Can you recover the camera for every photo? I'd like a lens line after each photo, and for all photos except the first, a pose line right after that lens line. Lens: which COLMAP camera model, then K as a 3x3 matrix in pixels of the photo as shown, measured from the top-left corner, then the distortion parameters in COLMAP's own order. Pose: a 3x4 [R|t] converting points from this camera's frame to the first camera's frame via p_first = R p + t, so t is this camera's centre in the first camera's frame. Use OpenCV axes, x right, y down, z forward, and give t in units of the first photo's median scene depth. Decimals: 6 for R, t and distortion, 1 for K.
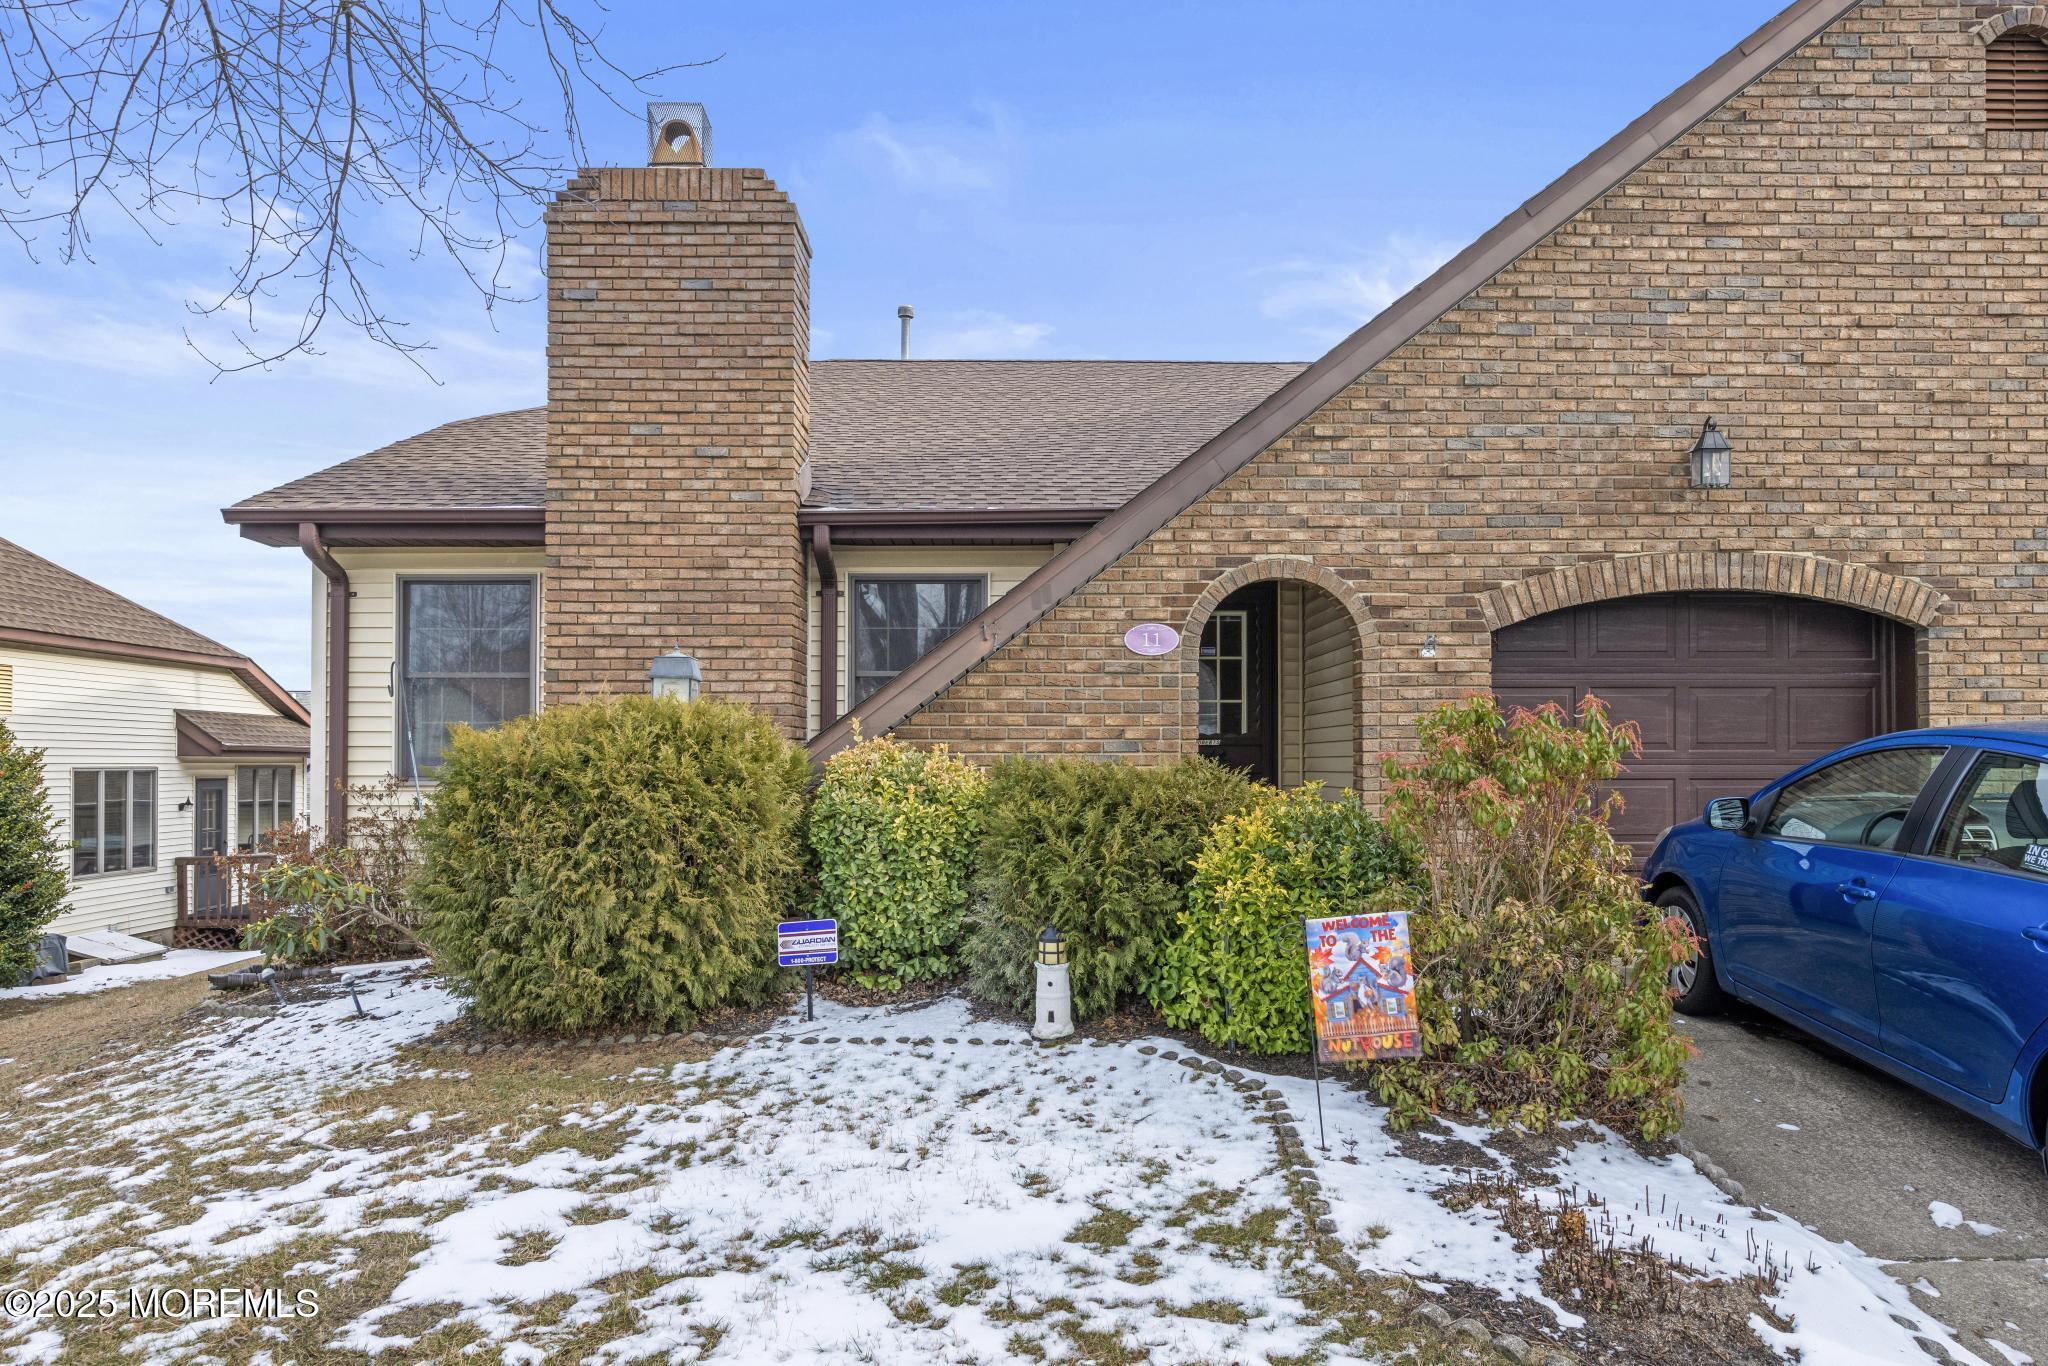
lens RADIAL K [[1373.6, 0, 1027.4], [0, 1373.6, 755.2], [0, 0, 1]] dist [0.003085, 0.003173]
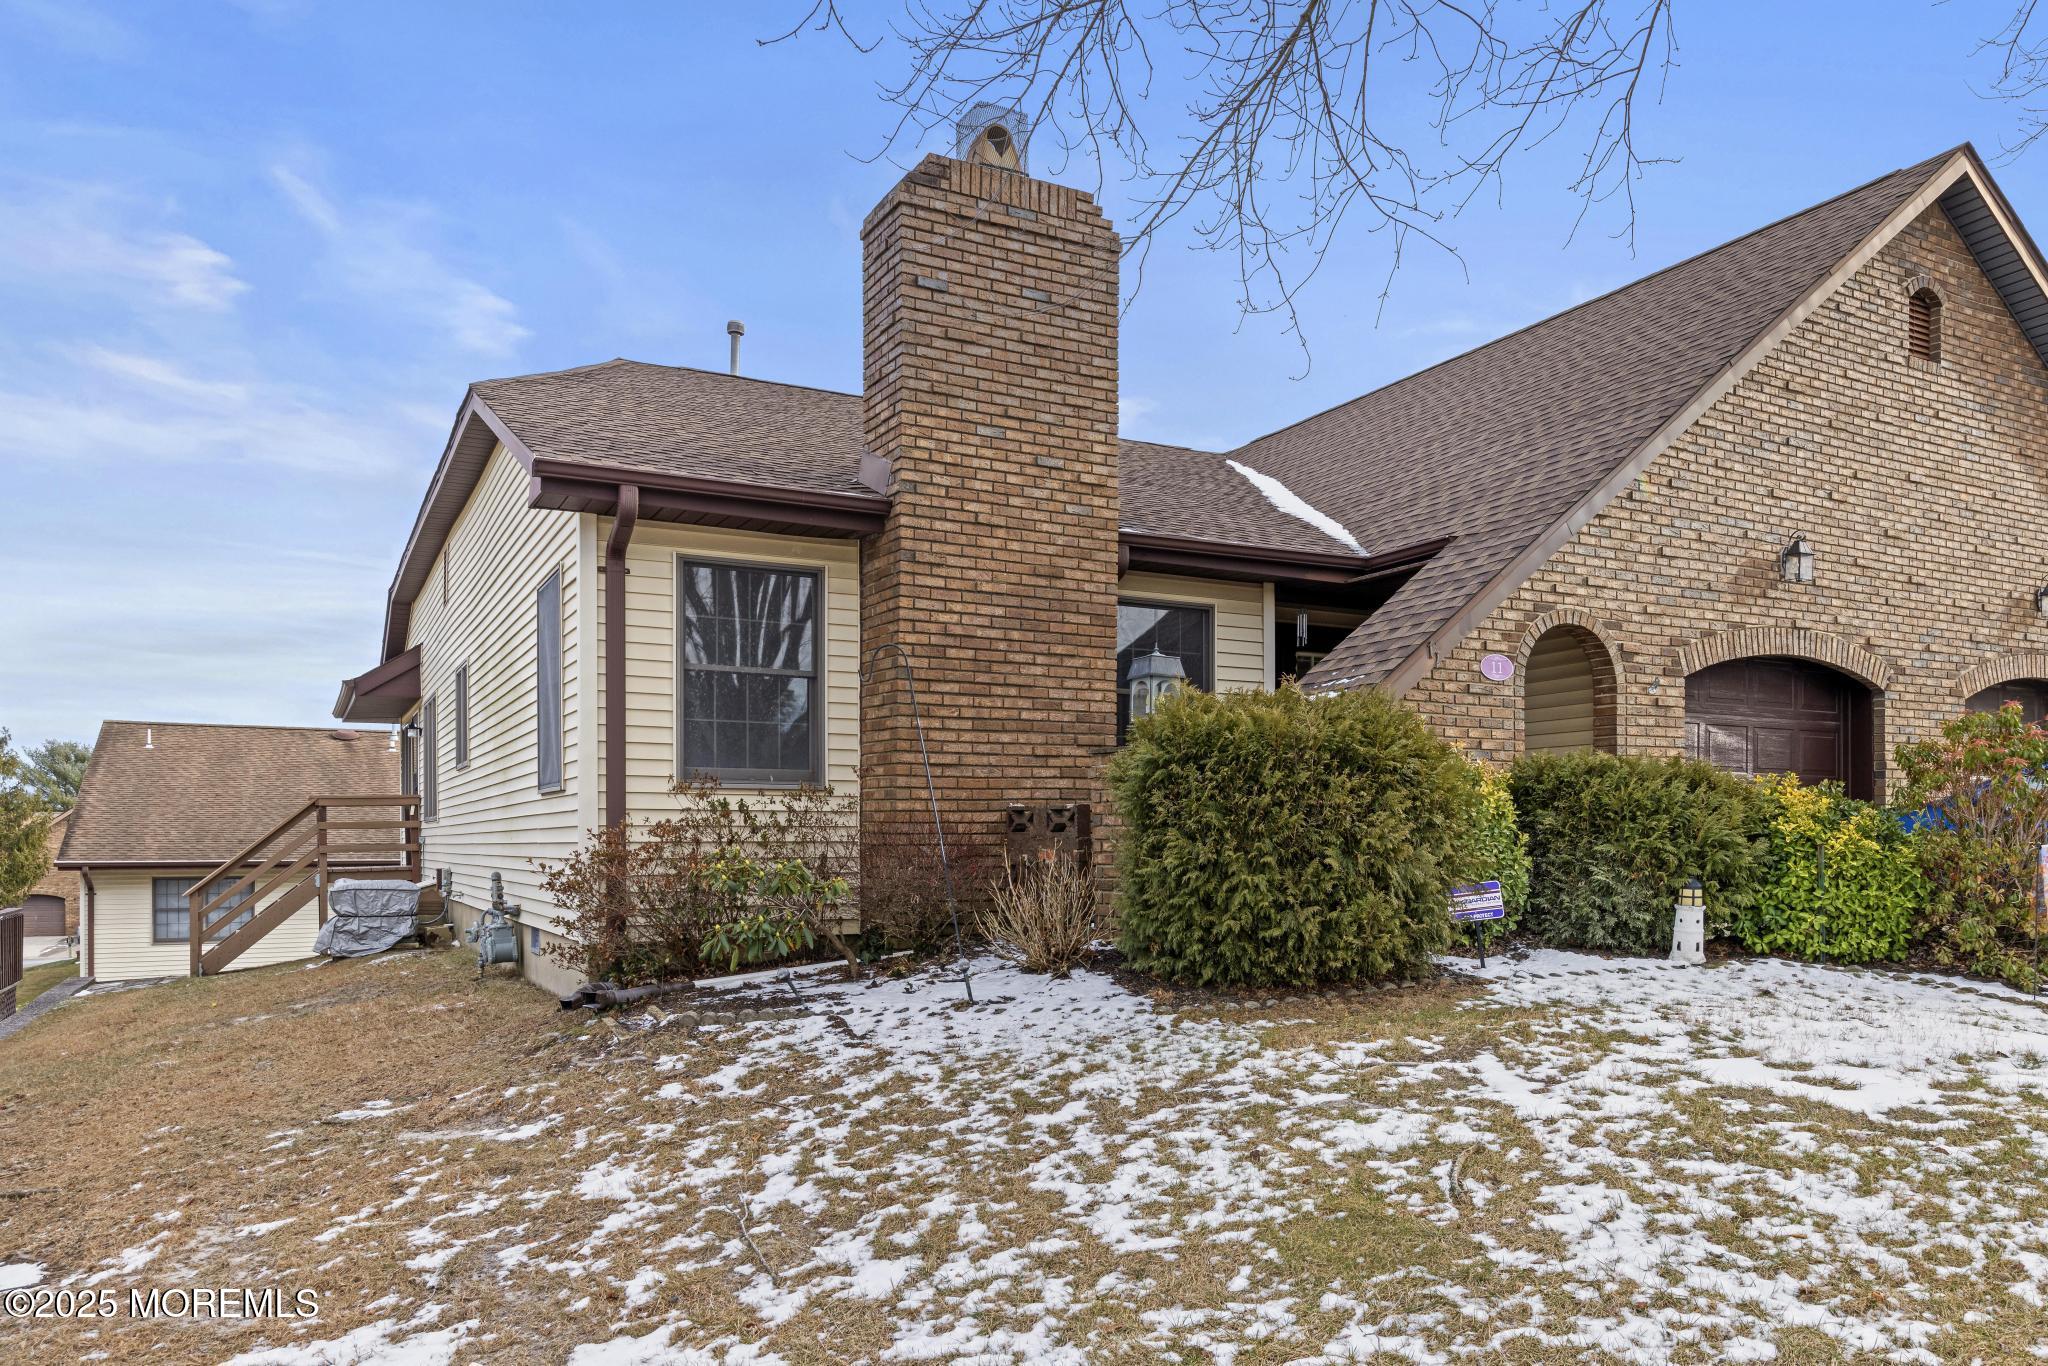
lens RADIAL K [[1417.5, 0, 1024.2], [0, 1417.5, 852.7], [0, 0, 1]] dist [0.003552, 0.002715]
pose [[0.888330, -0.000141, 0.459205, -0.730634], [-0.004784, 0.999943, 0.009563, 0.058780], [-0.459180, -0.010692, 0.888279, 0.071254]]
